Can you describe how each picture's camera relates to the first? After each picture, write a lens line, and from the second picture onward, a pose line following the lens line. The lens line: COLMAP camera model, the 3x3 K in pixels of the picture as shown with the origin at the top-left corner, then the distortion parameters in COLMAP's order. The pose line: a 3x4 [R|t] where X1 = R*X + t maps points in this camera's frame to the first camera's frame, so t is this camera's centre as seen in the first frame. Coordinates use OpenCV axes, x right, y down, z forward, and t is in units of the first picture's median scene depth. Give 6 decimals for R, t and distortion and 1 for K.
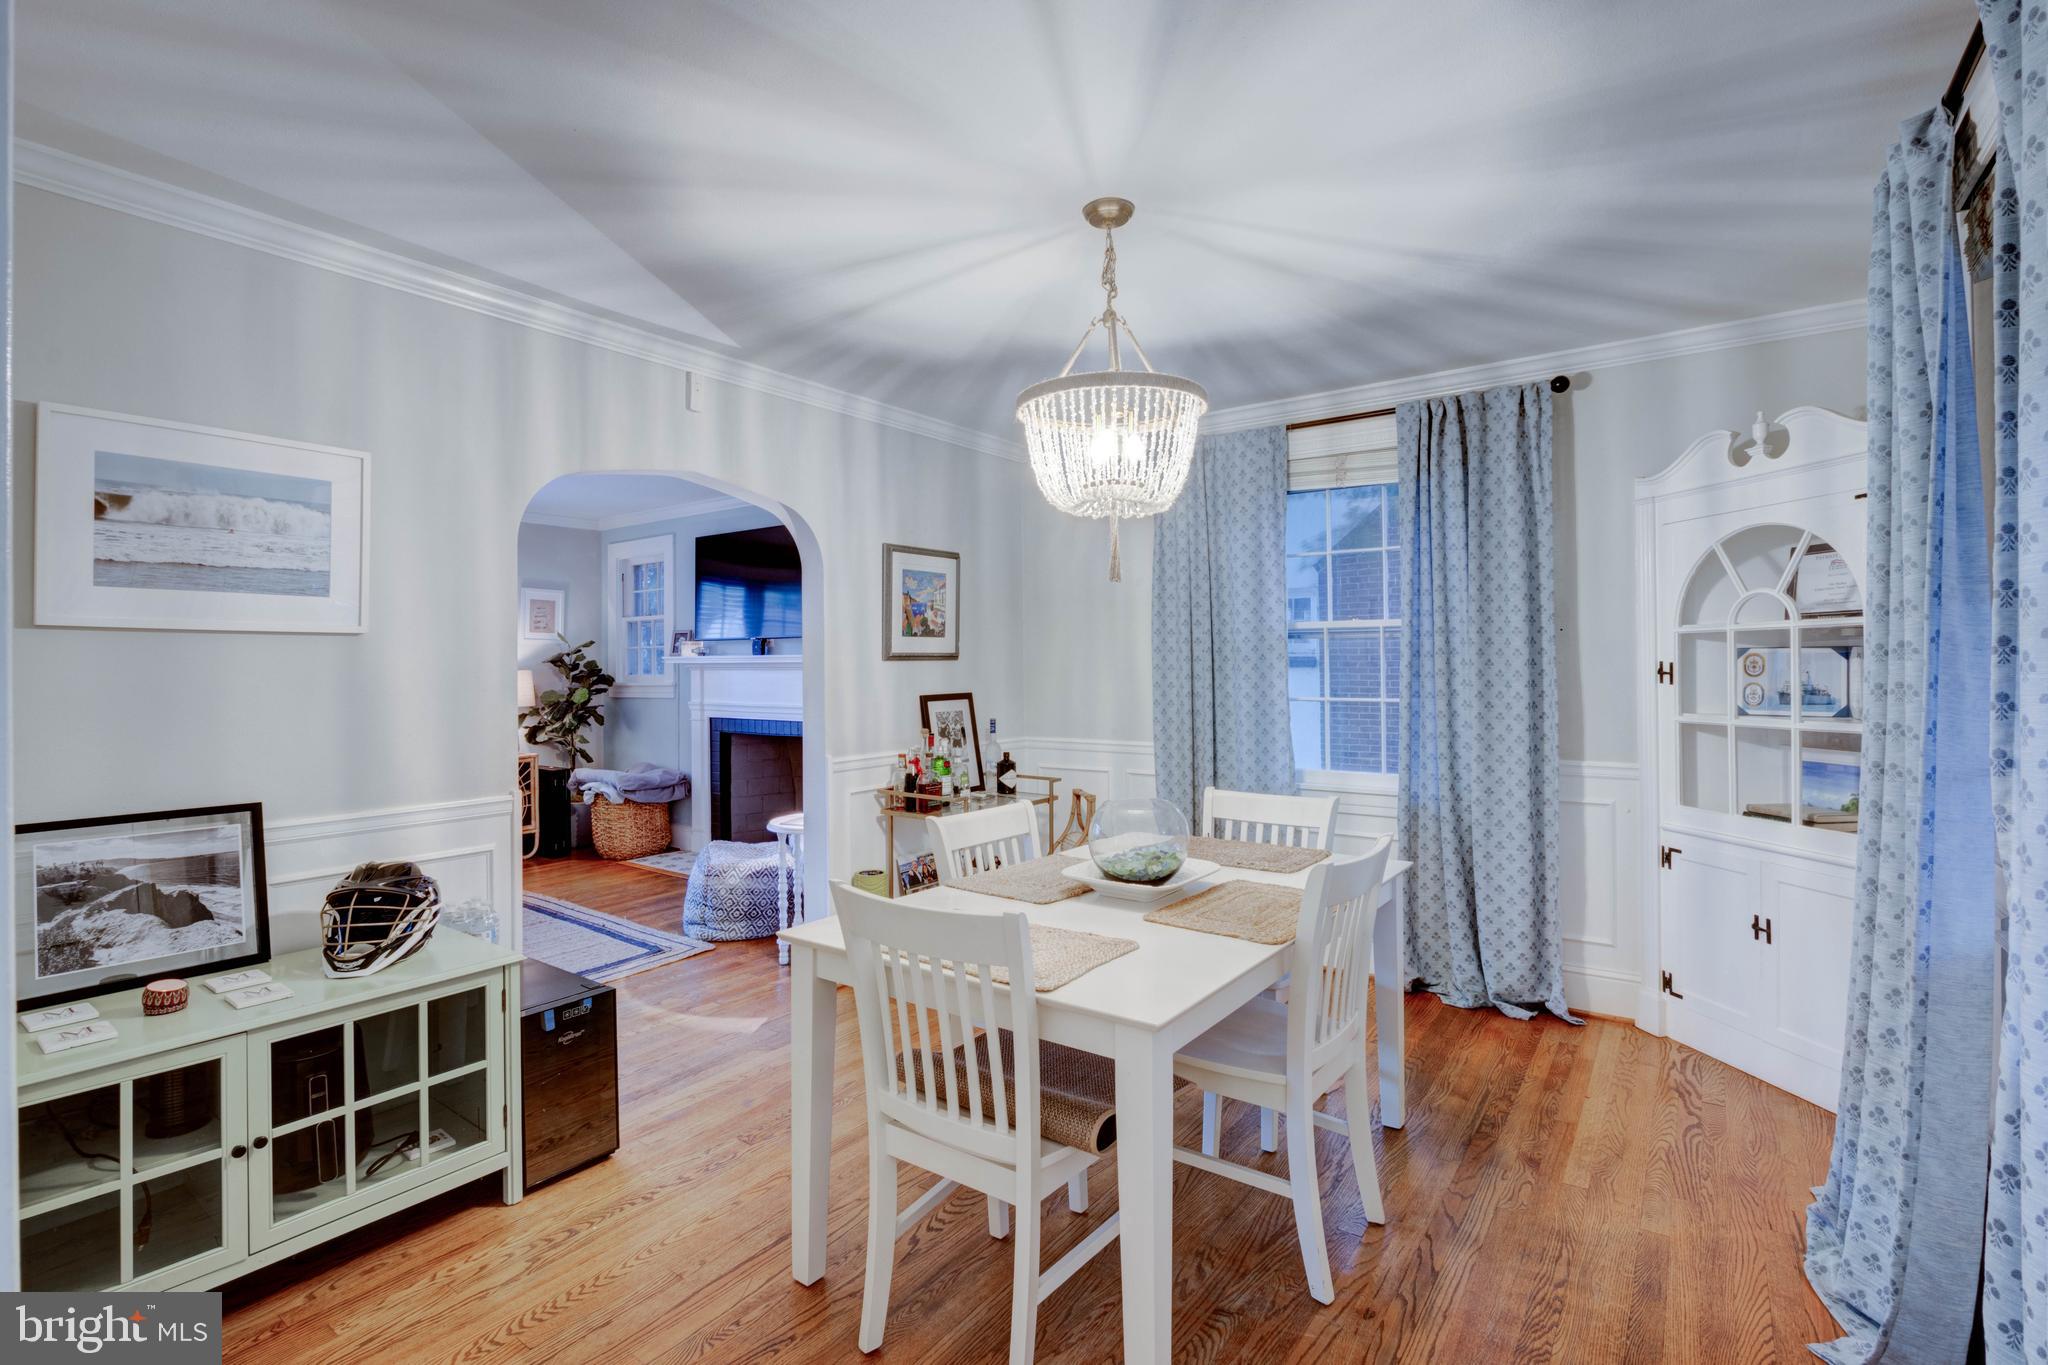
lens RADIAL K [[955.4, 0, 1023.5], [0, 955.4, 671.1], [0, 0, 1]] dist [-0.015932, 0.002226]
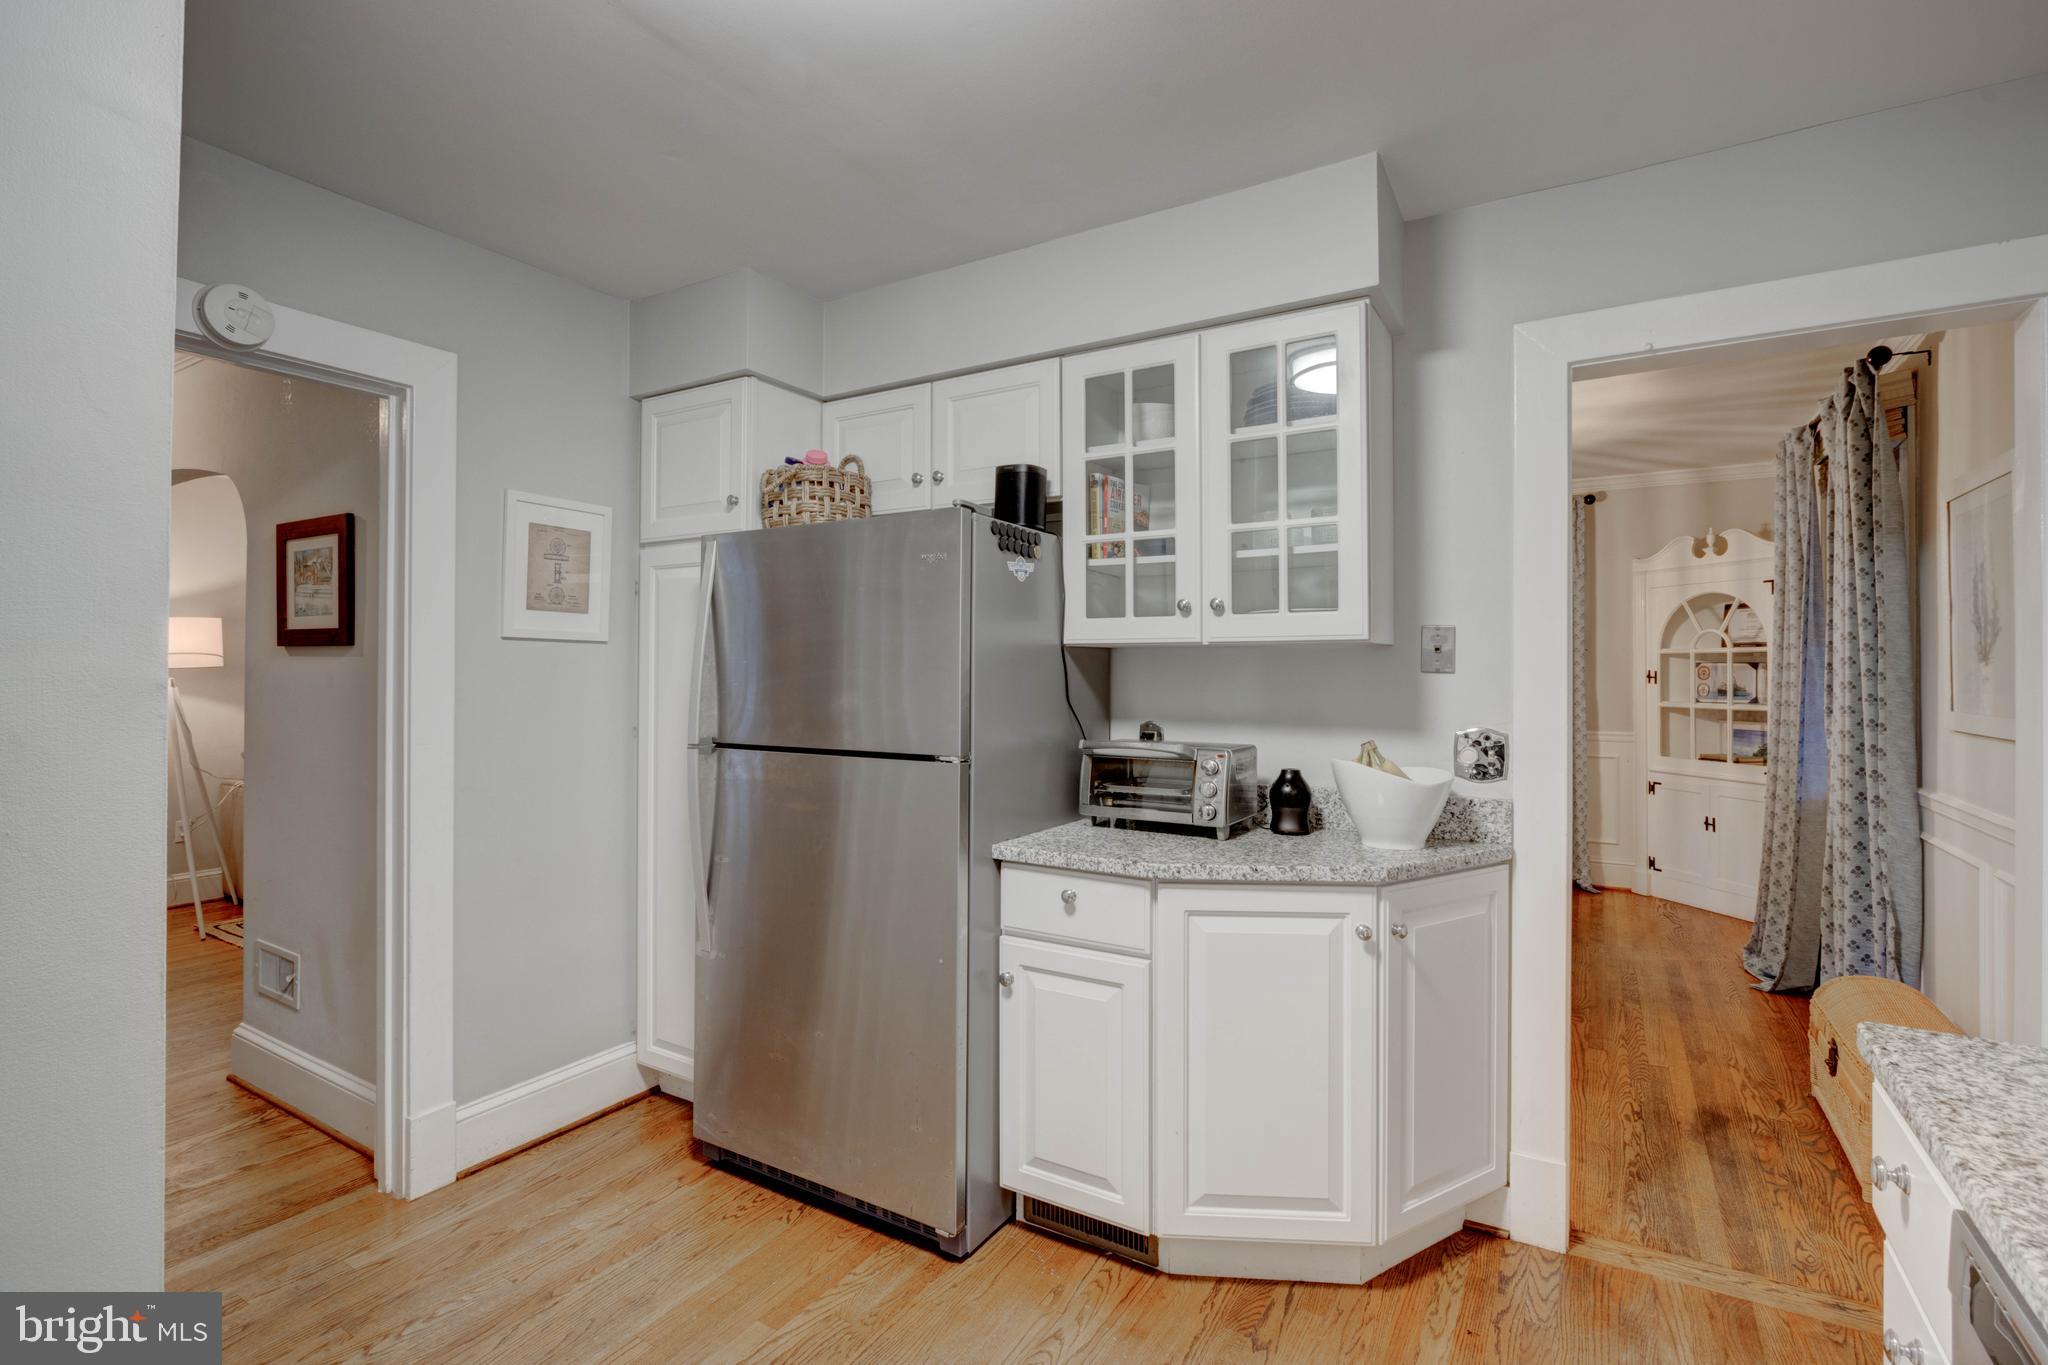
lens RADIAL K [[955.4, 0, 1016.2], [0, 955.4, 672.8], [0, 0, 1]] dist [-0.015932, 0.002226]
pose [[0.997341, 0.008431, 0.072384, -0.633074], [-0.008347, 0.999964, -0.001455, 0.006786], [-0.072394, 0.000847, 0.997376, -0.659086]]
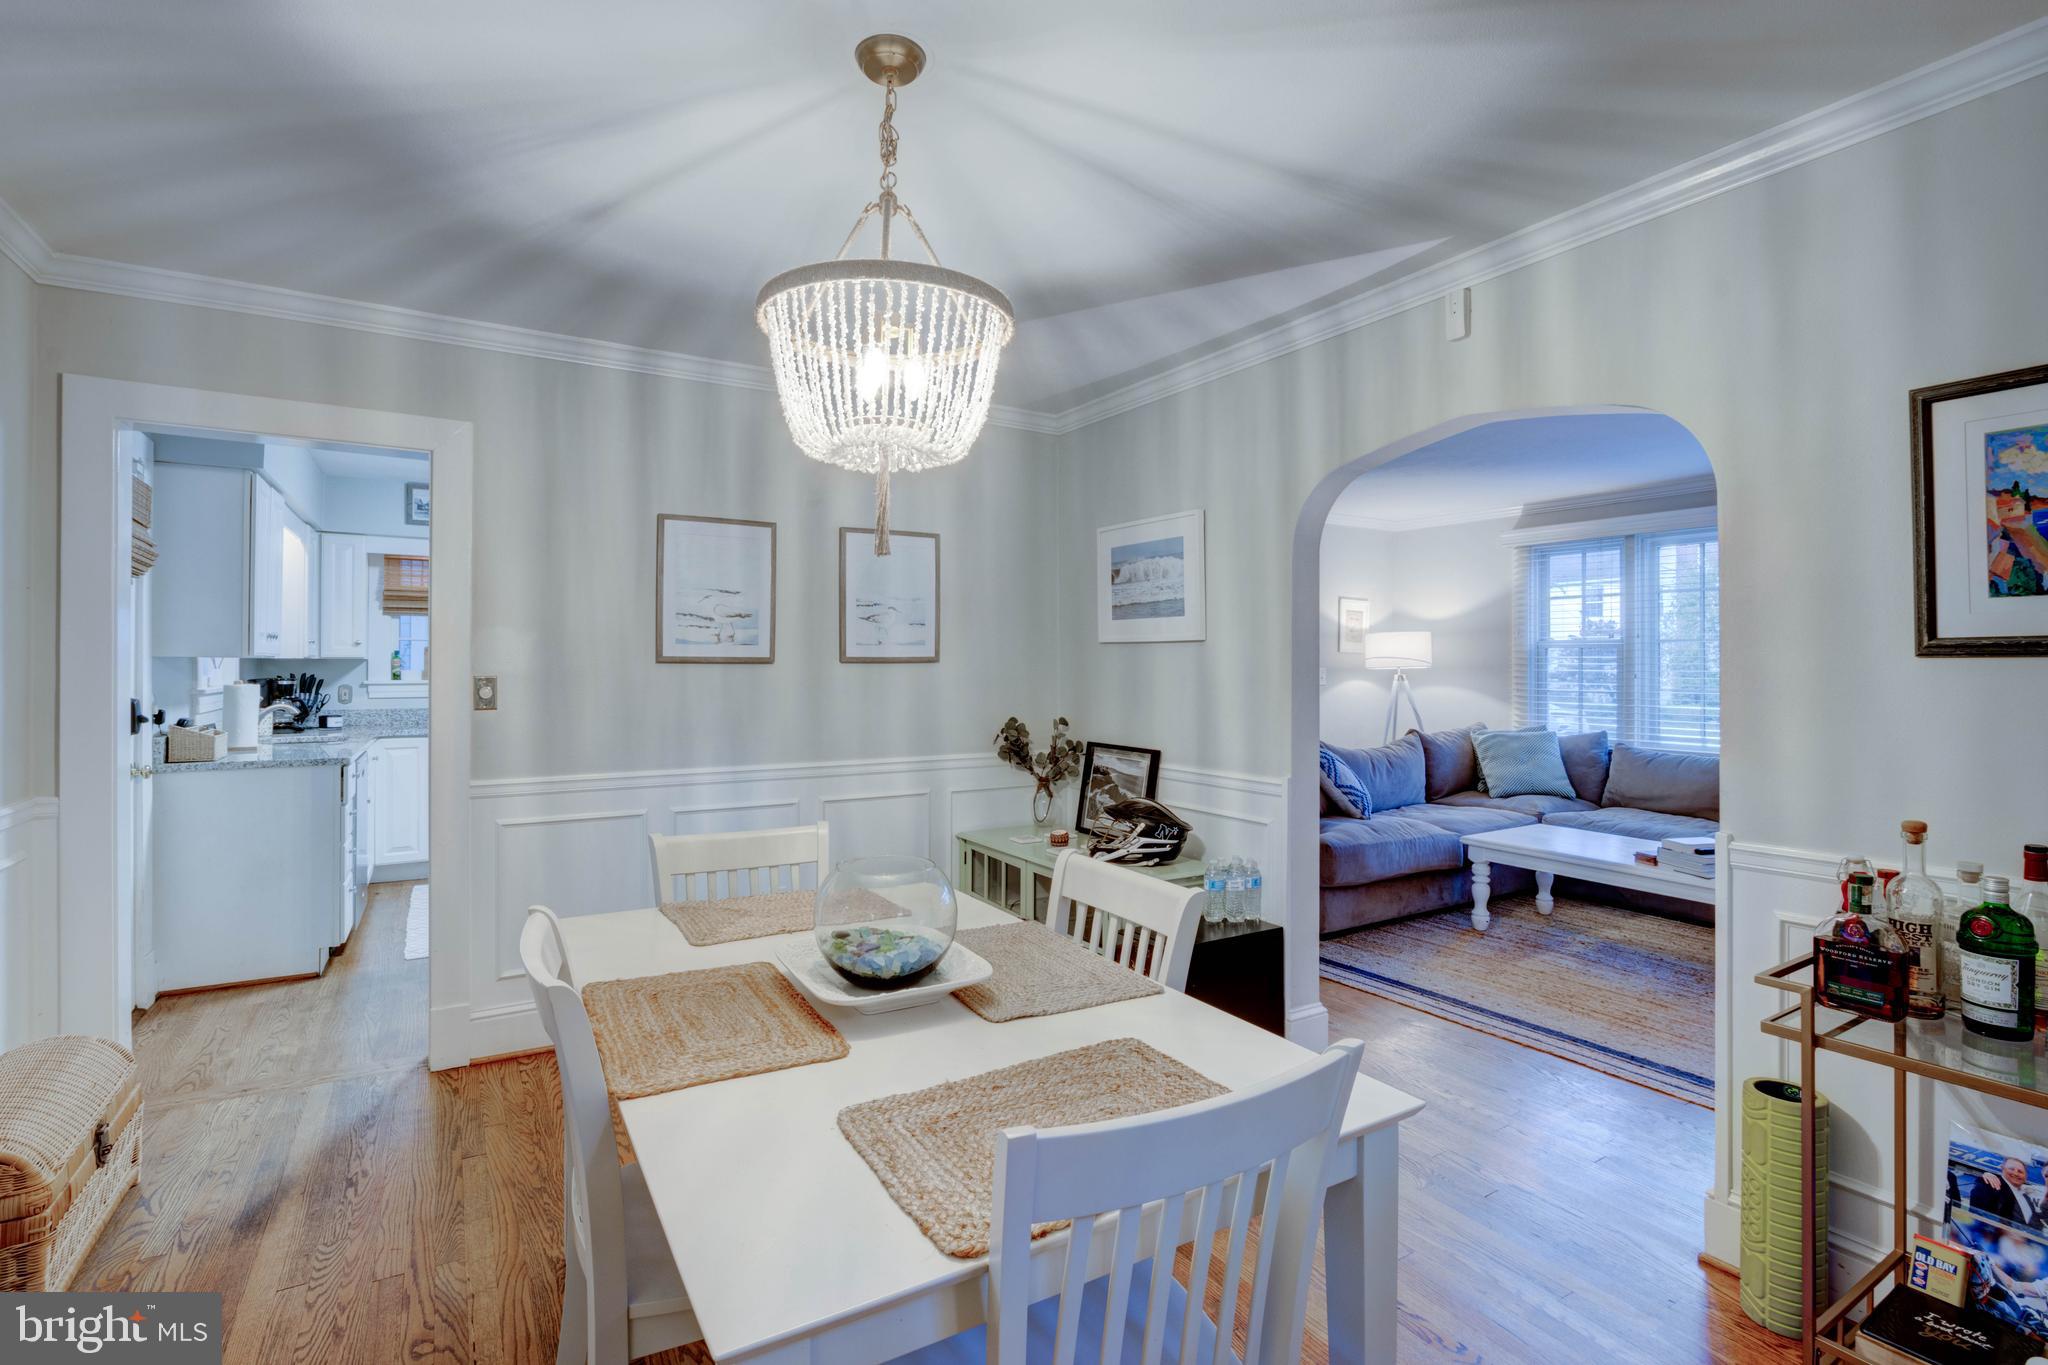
lens RADIAL K [[955.4, 0, 1015.5], [0, 955.4, 659.0], [0, 0, 1]] dist [-0.015932, 0.002226]
pose [[-0.398439, 0.002766, -0.917190, 0.556500], [-0.003046, 0.999986, 0.004338, -0.014225], [0.917190, 0.004522, -0.398425, 1.058671]]
